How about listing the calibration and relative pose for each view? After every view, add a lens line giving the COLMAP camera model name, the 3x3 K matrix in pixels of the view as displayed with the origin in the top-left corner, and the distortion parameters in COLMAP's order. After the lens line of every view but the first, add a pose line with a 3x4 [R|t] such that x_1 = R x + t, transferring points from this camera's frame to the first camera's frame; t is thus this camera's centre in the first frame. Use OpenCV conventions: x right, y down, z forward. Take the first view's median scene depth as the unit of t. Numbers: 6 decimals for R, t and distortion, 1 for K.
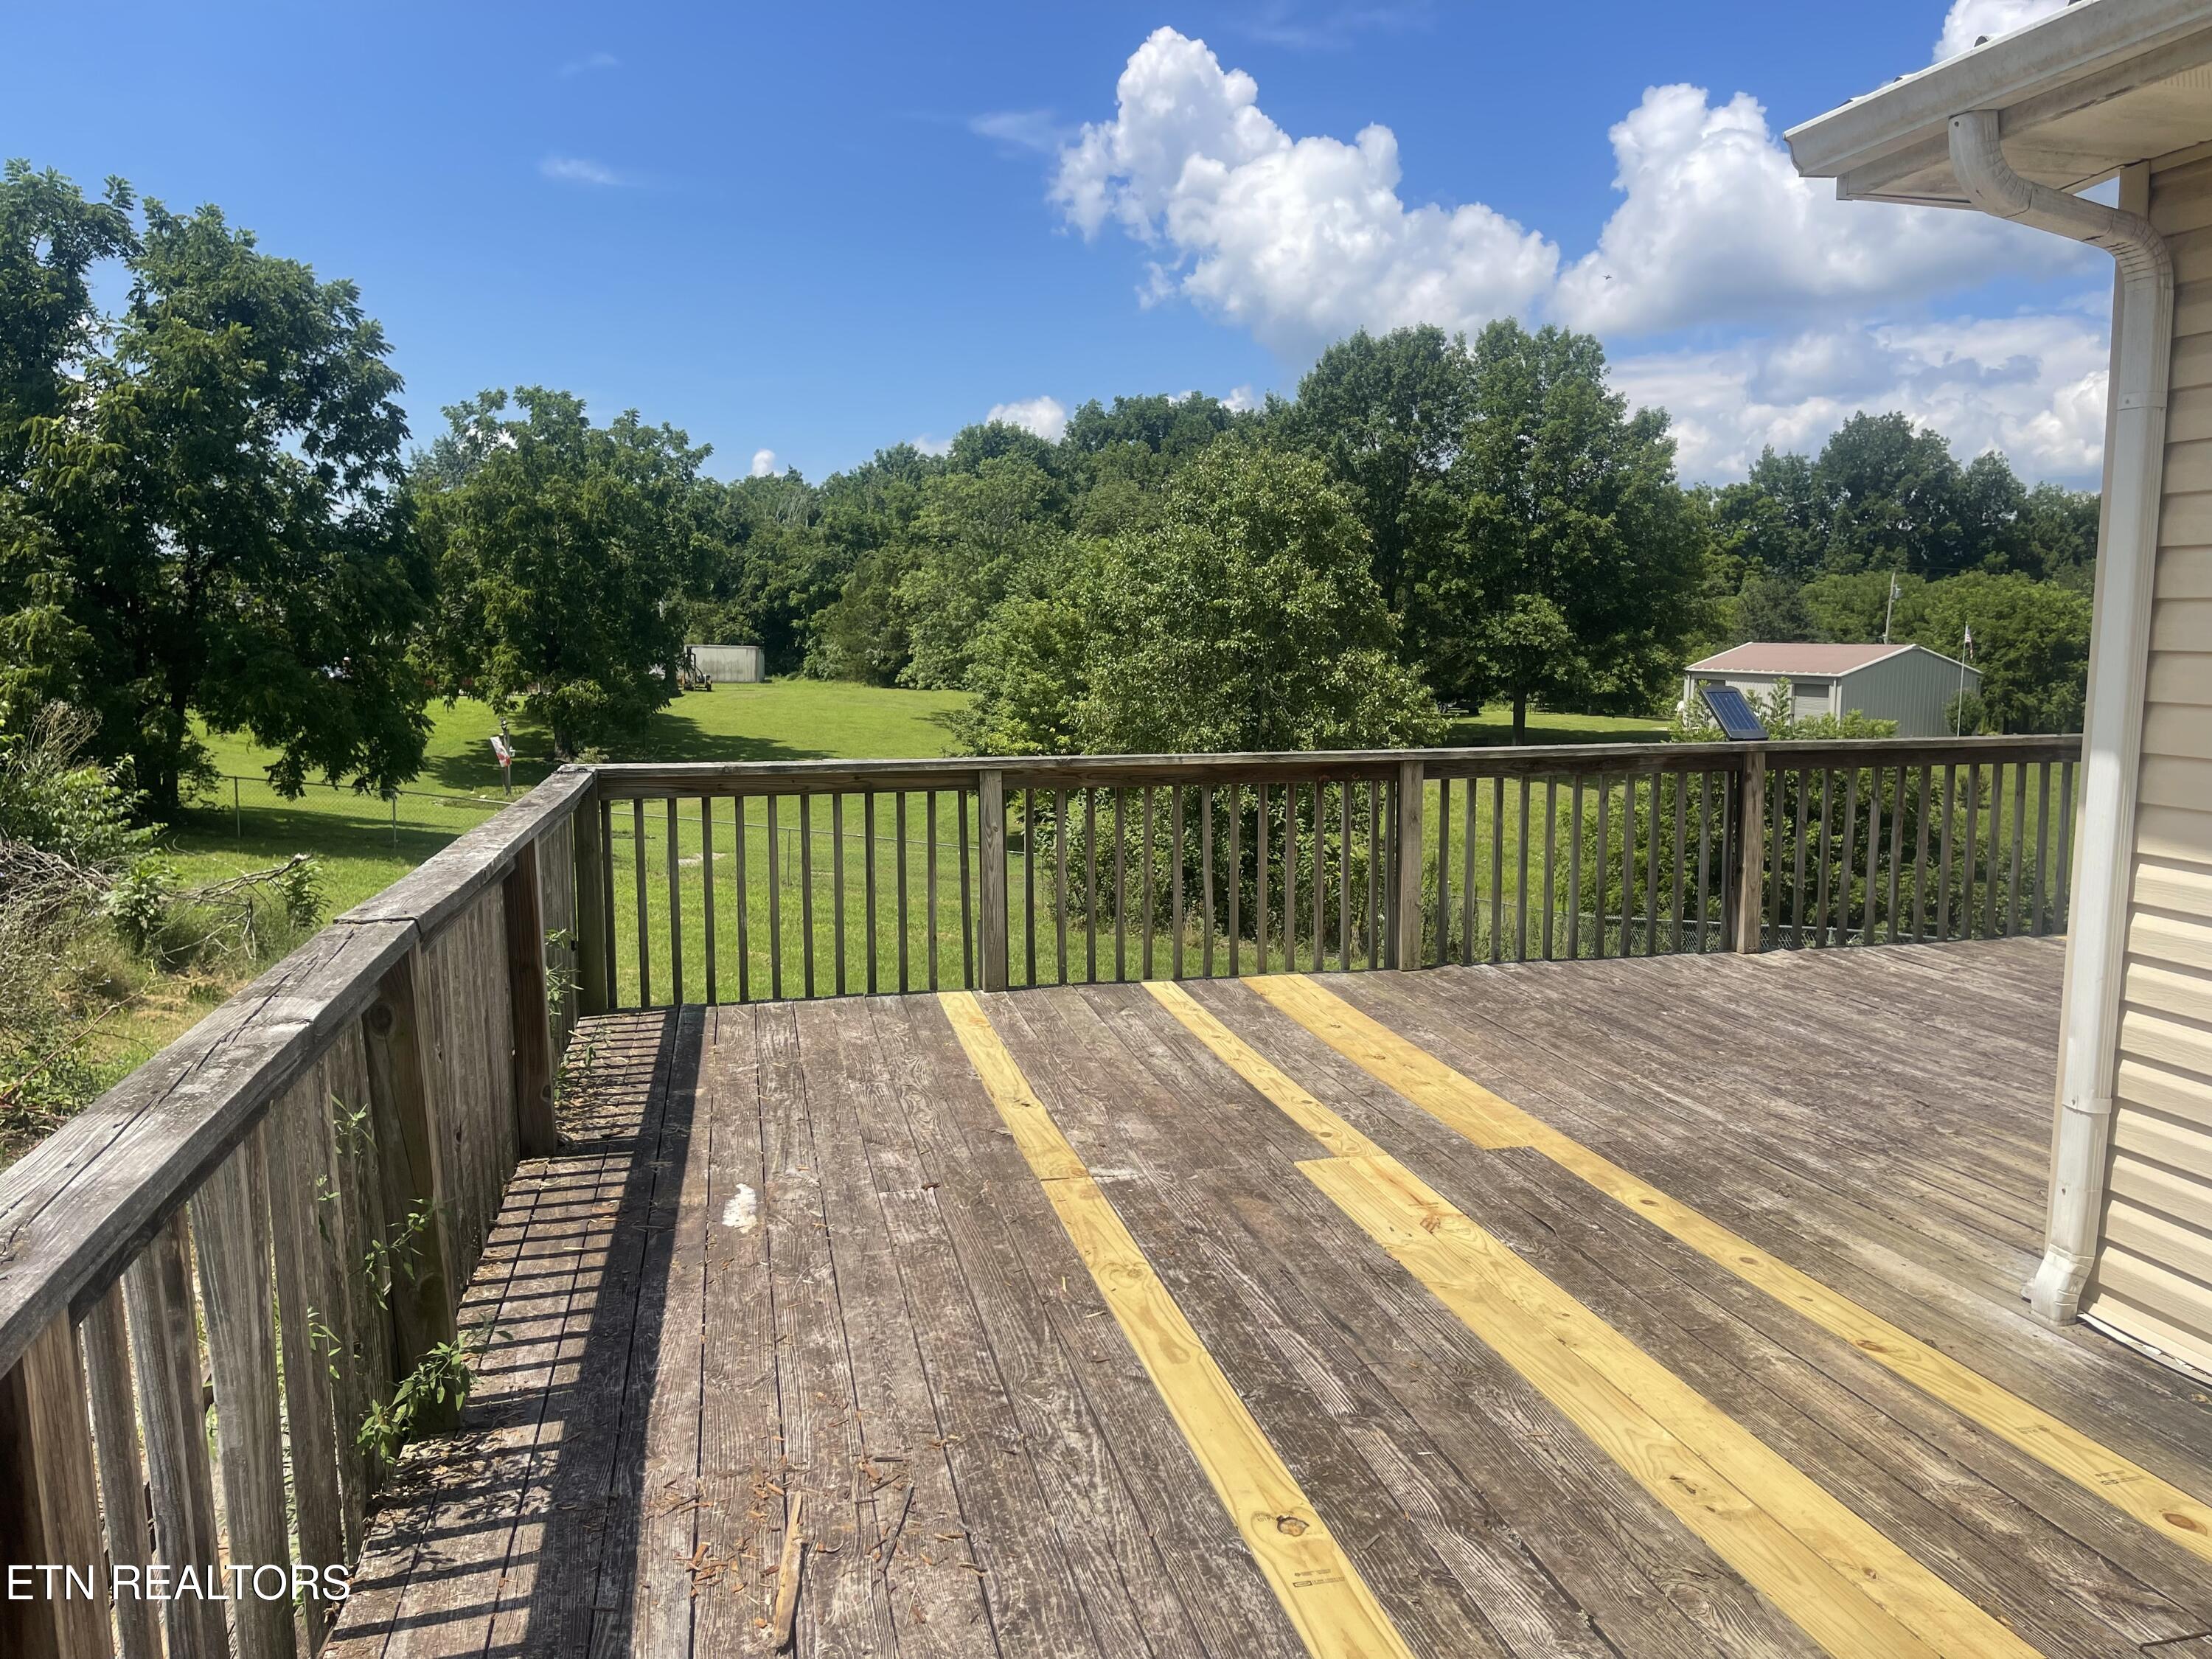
lens RADIAL K [[1669.5, 0, 1110.9], [0, 1669.5, 844.2], [0, 0, 1]] dist [0.079902, -0.104592]
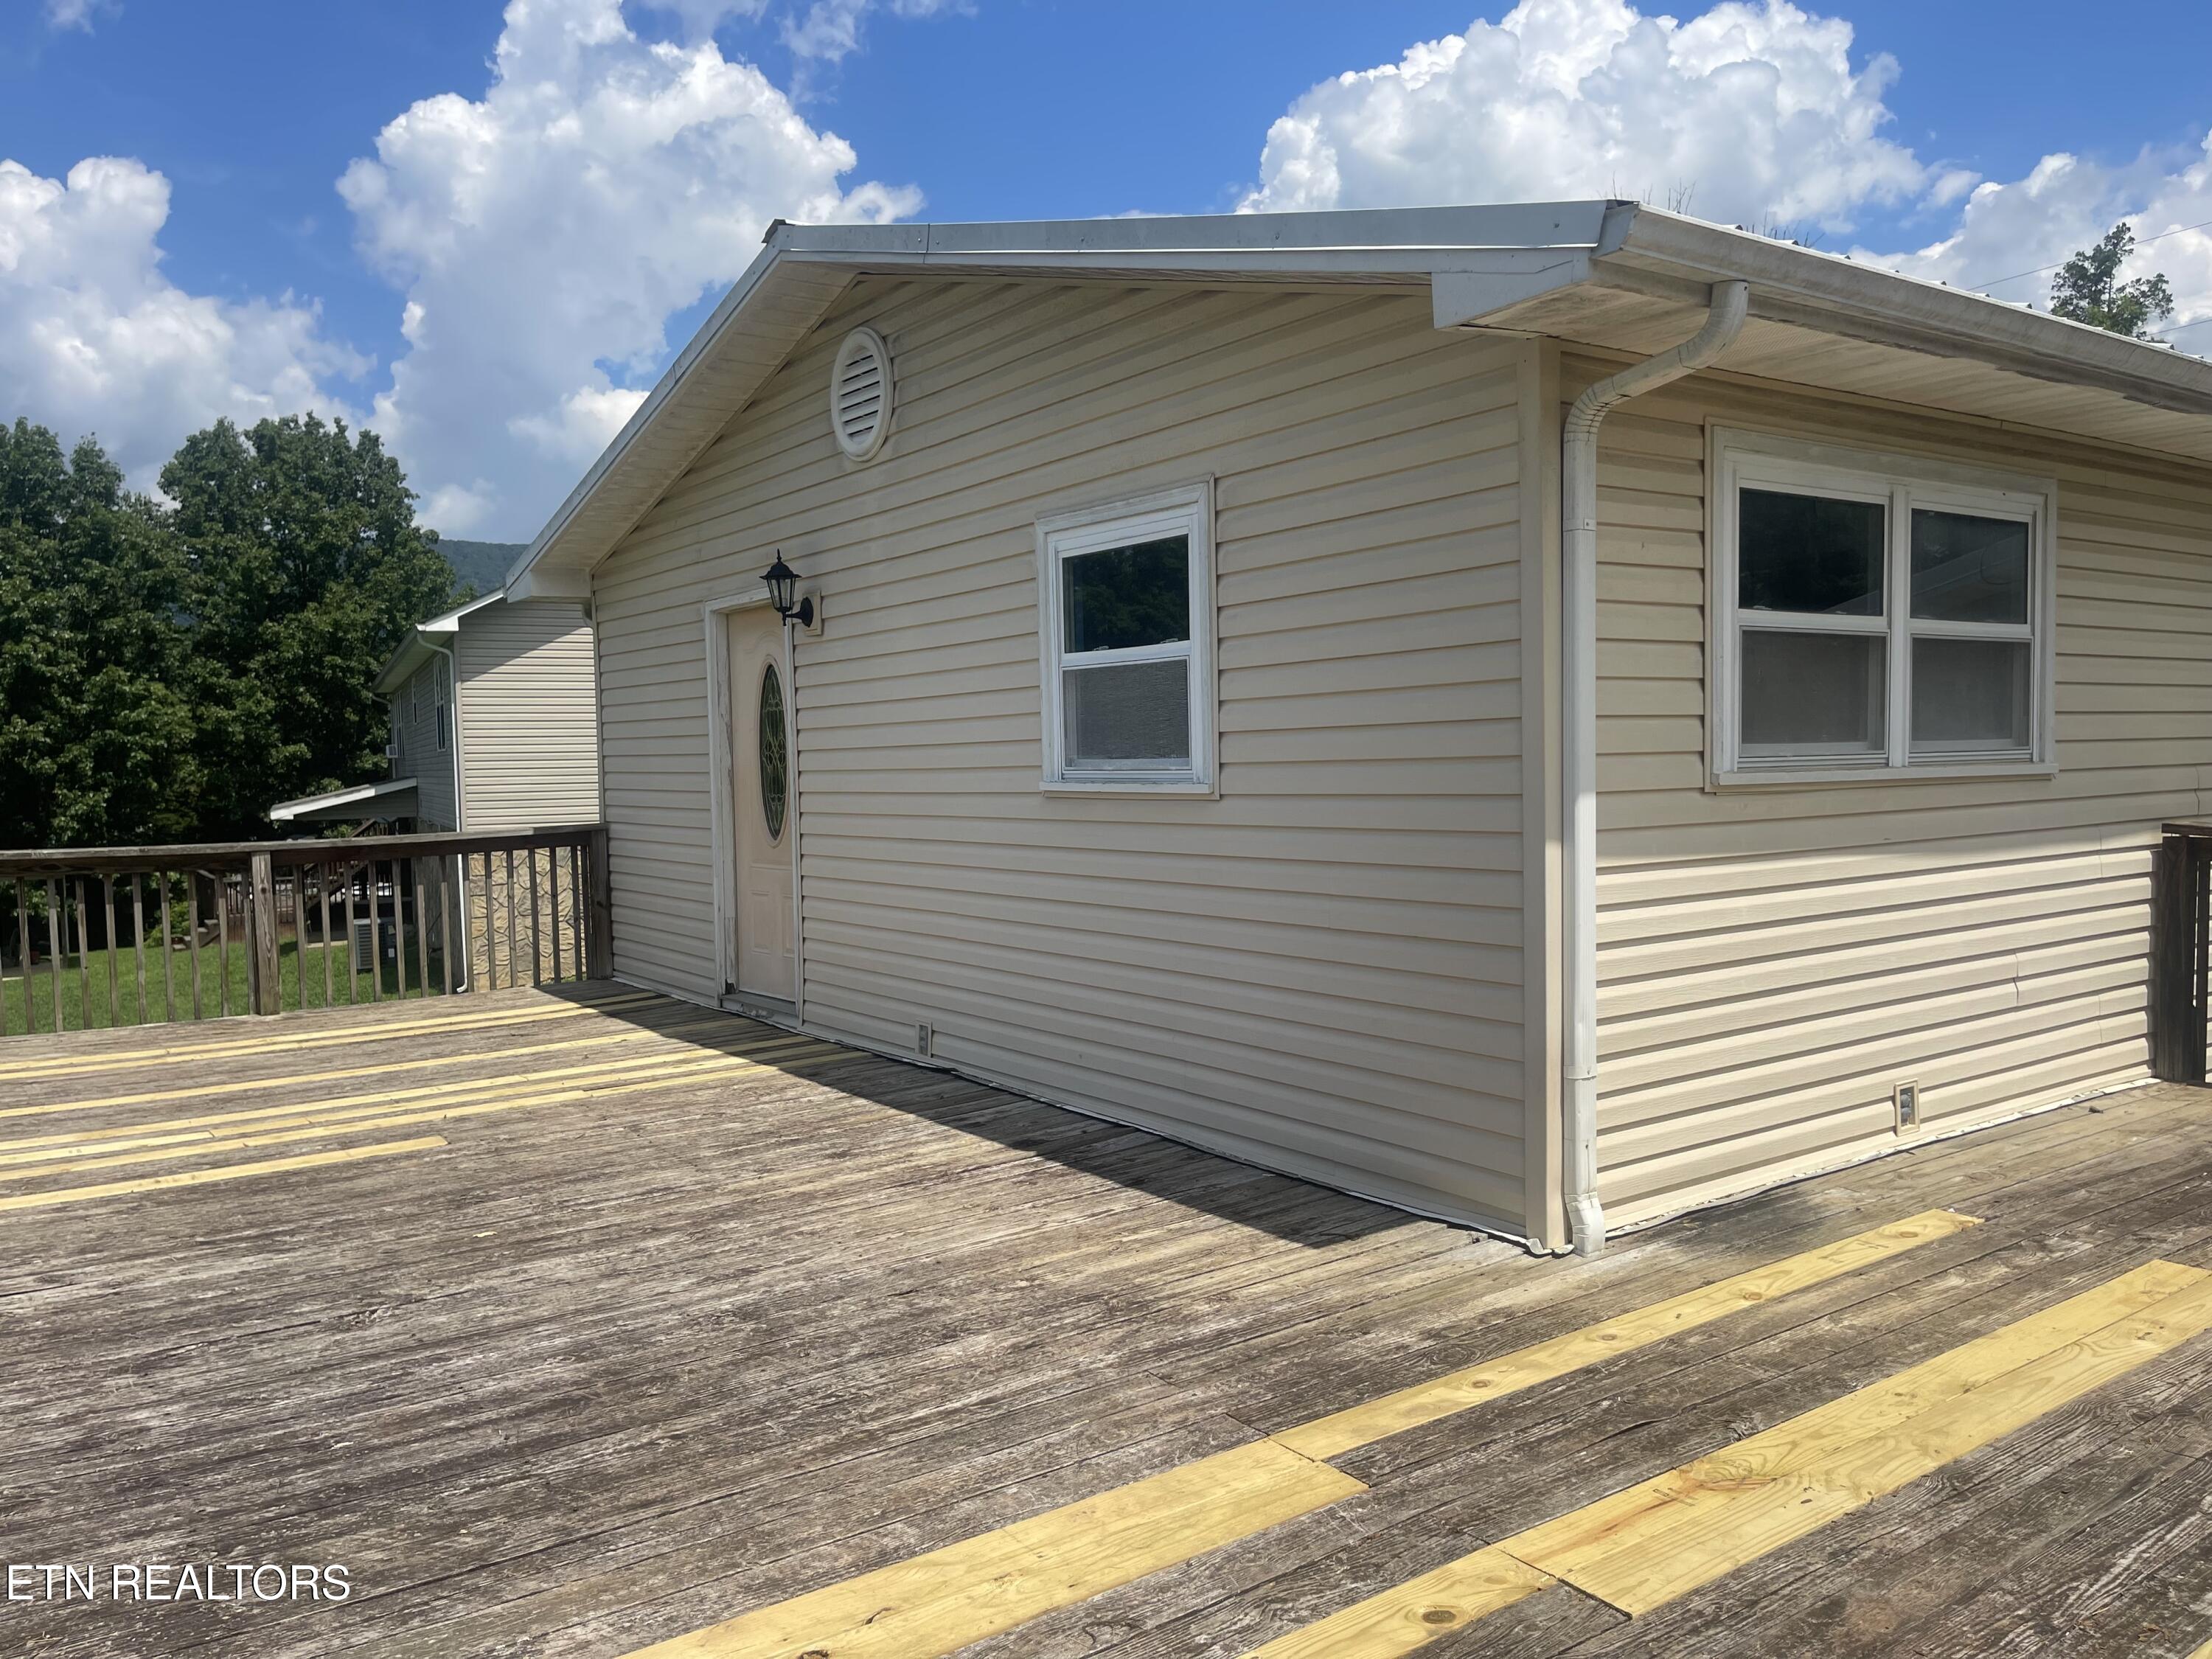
lens RADIAL K [[1669.5, 0, 1107.5], [0, 1669.5, 834.0], [0, 0, 1]] dist [0.079902, -0.104592]
pose [[-0.382660, -0.030298, 0.923392, -0.350983], [0.140406, 0.985946, 0.090536, -0.146291], [-0.913158, 0.164295, -0.373028, 1.402973]]
